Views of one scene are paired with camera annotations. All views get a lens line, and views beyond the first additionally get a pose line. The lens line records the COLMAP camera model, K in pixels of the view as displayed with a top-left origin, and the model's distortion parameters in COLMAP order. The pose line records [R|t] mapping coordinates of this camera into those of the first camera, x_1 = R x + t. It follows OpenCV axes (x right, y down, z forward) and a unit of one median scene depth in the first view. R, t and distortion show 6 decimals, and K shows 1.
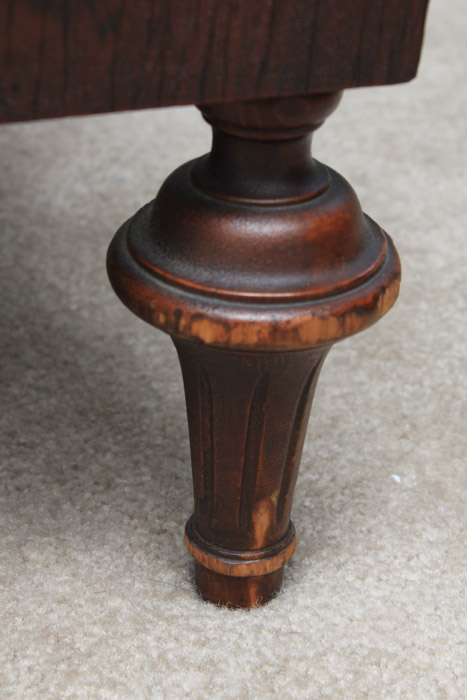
lens RADIAL K [[1440.0, 0, 209.4], [0, 1440.0, 349.9], [0, 0, 1]] dist [0.077920, -0.020404]
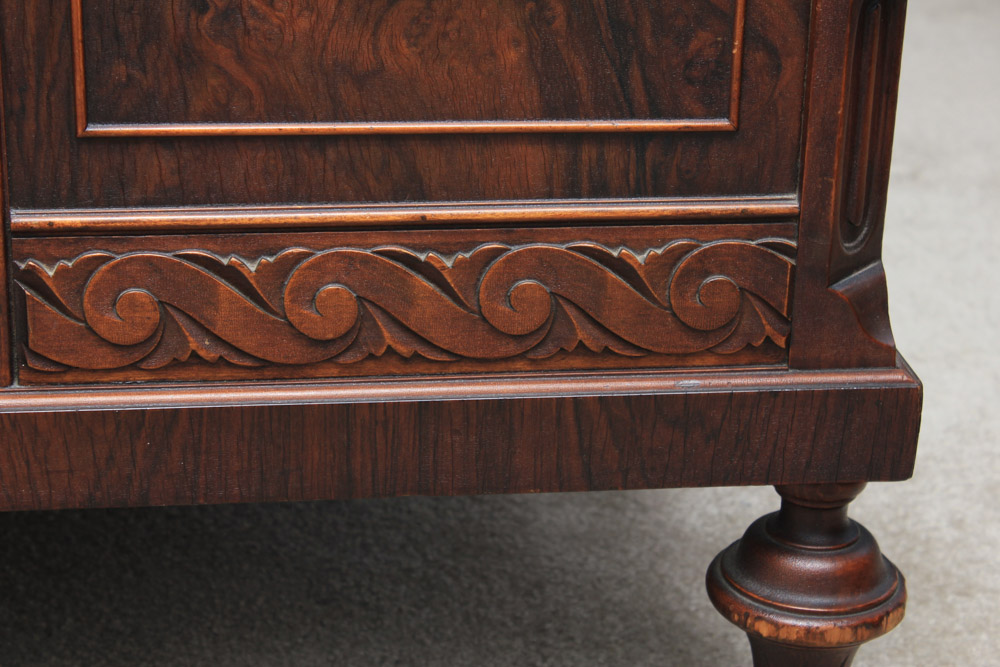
lens RADIAL K [[2057.2, 0, 500.0], [0, 2057.2, 333.5], [0, 0, 1]] dist [0.077920, -0.020404]
pose [[0.972520, 0.068020, -0.222663, 0.181285], [-0.104628, 0.982044, -0.156981, 0.049622], [0.207987, 0.175964, 0.962174, -1.152800]]
